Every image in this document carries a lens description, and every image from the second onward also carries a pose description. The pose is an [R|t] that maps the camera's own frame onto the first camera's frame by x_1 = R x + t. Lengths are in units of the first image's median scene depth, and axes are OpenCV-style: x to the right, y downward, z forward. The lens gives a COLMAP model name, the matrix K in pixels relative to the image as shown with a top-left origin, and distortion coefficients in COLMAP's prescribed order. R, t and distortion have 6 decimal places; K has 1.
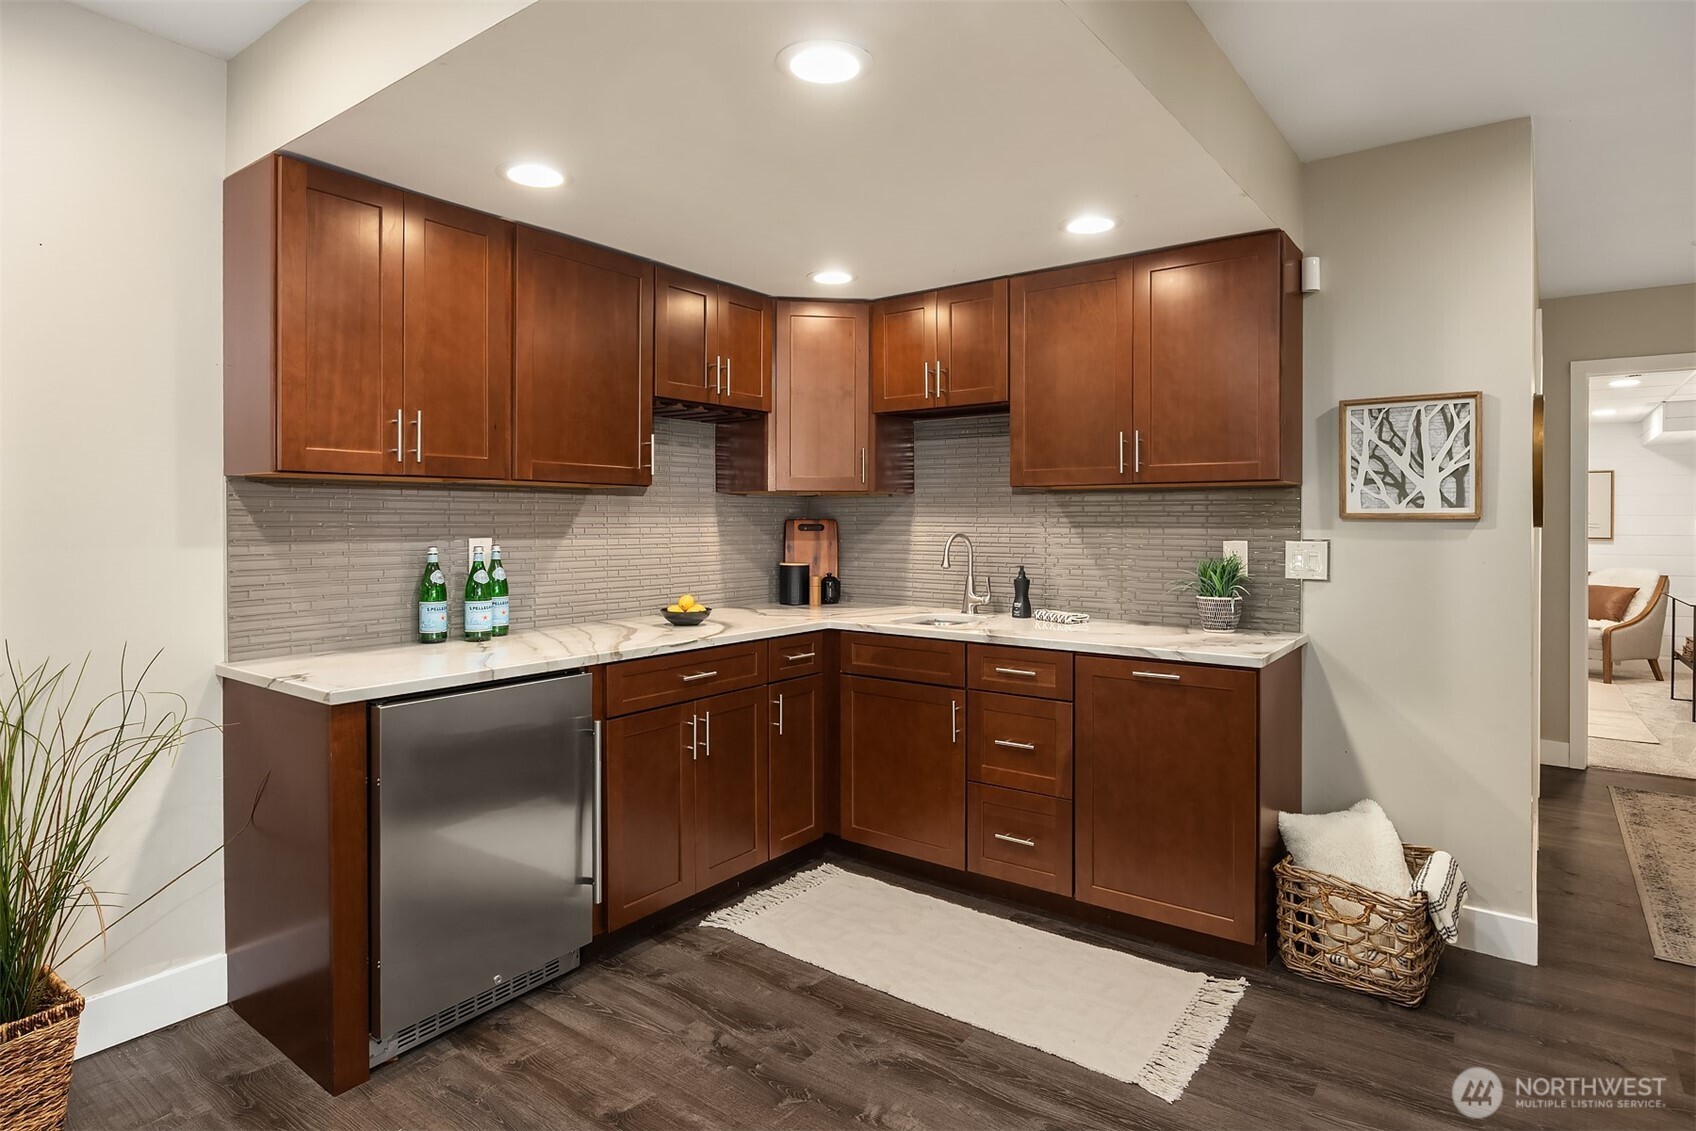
lens RADIAL K [[912.6, 0, 851.7], [0, 912.6, 530.7], [0, 0, 1]] dist [-0.000379, -0.000381]
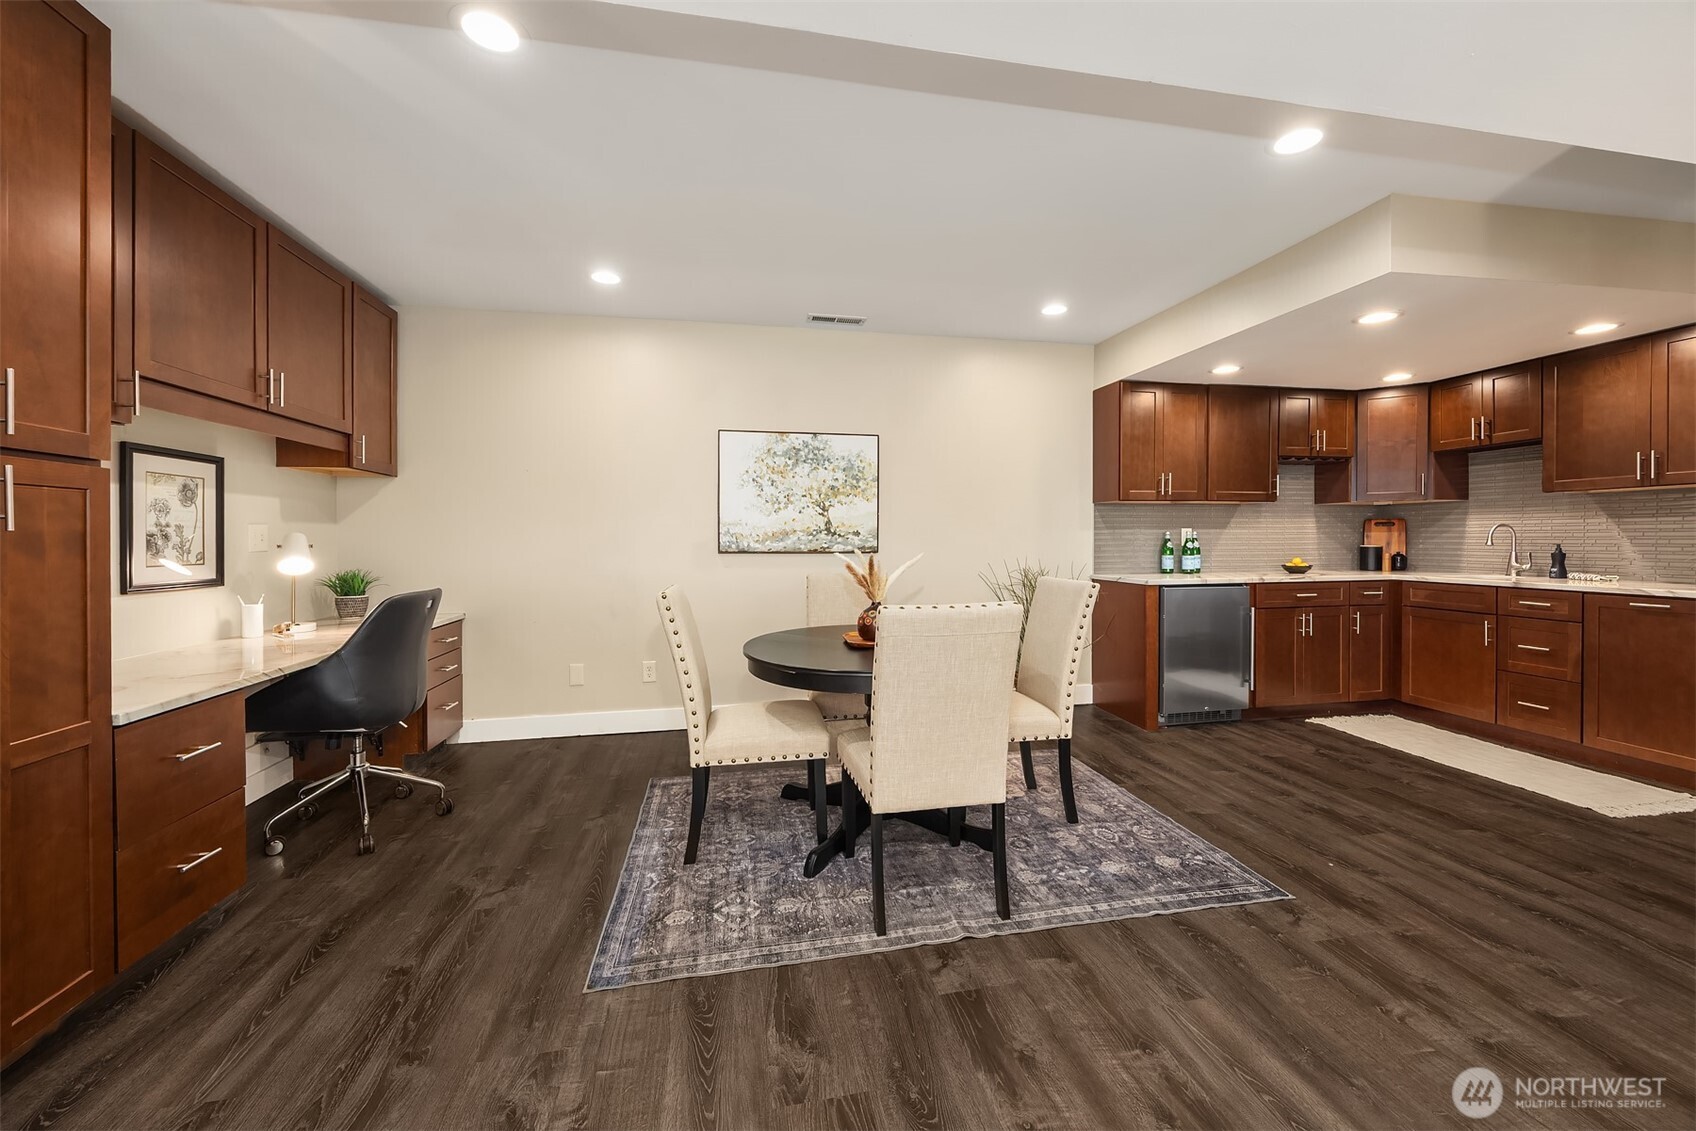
lens RADIAL K [[665.7, 0, 857.2], [0, 665.7, 550.6], [0, 0, 1]] dist [0.000503, 0.000220]
pose [[0.740624, 0.006976, -0.671883, 0.075707], [-0.002331, 0.999967, 0.007812, 0.048556], [0.671916, -0.004219, 0.740616, -0.672539]]
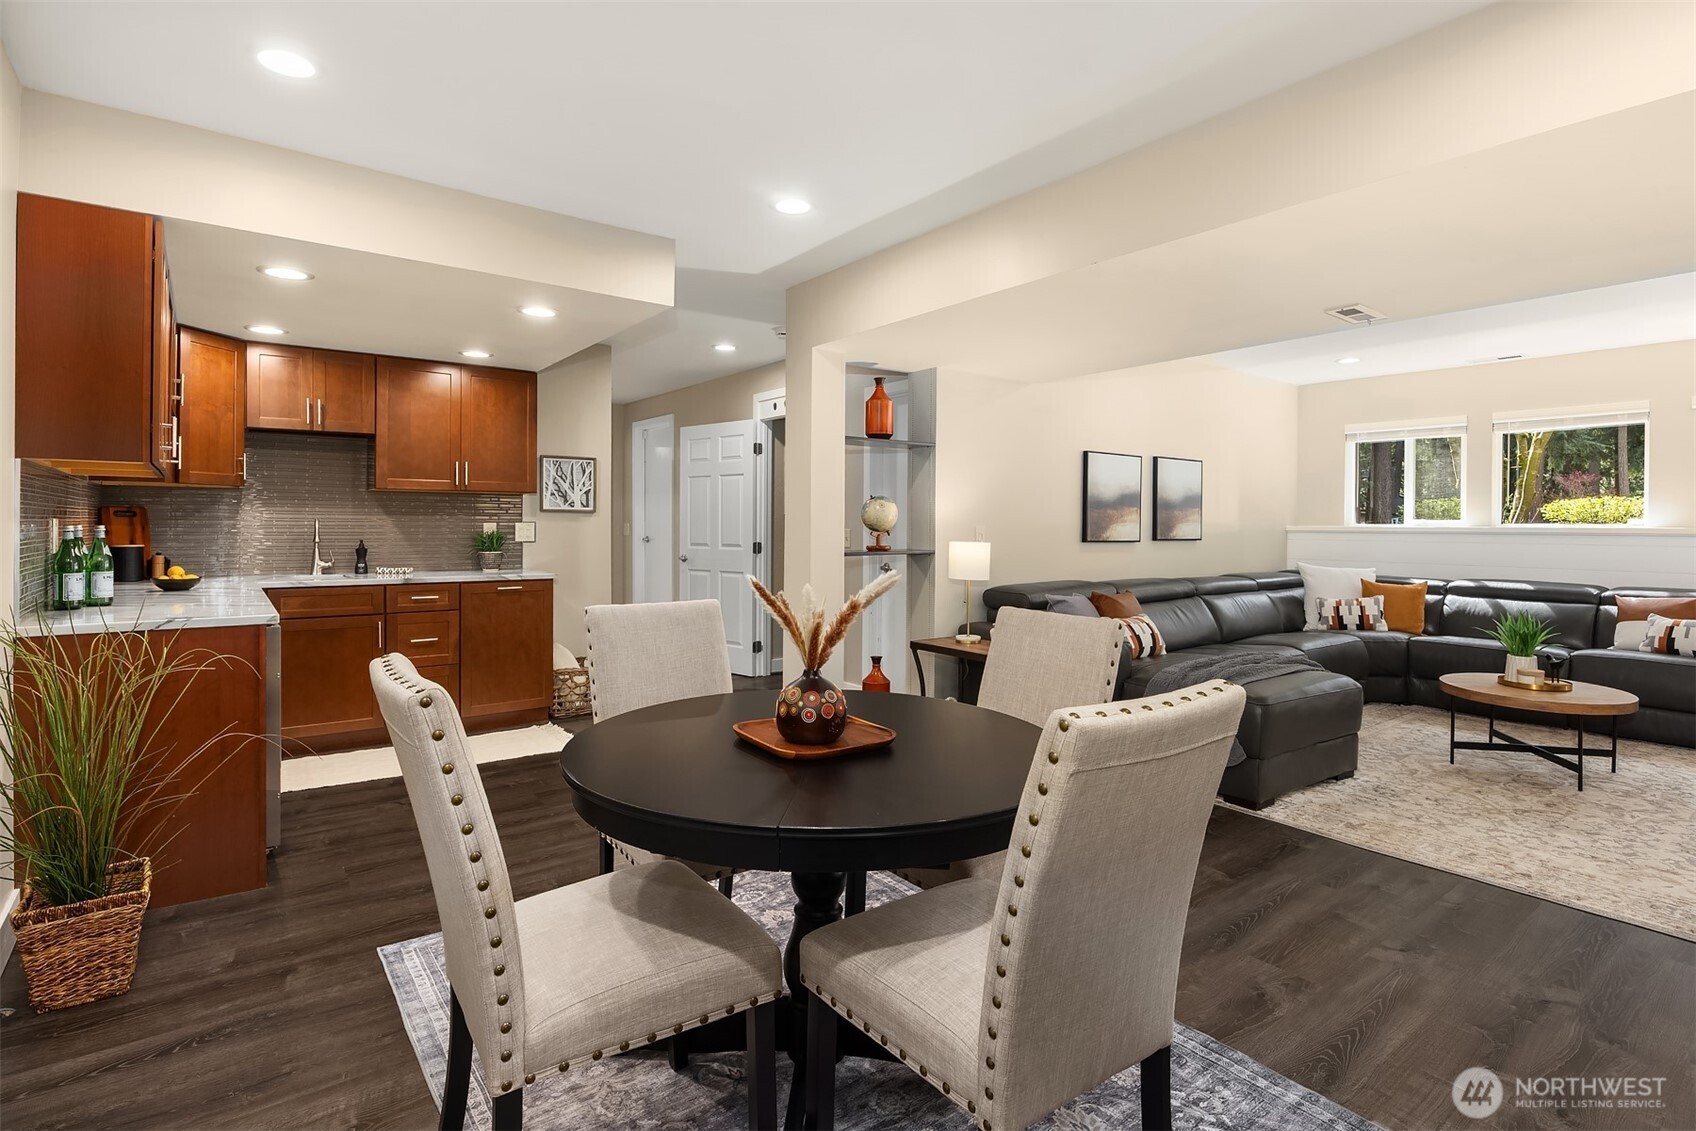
lens RADIAL K [[830.8, 0, 848.0], [0, 830.8, 565.5], [0, 0, 1]] dist [-0.001243, -0.000993]
pose [[0.279699, -0.048176, 0.958878, -1.032277], [0.005320, 0.998803, 0.048630, 0.020019], [-0.960073, -0.008500, 0.279621, -0.194588]]
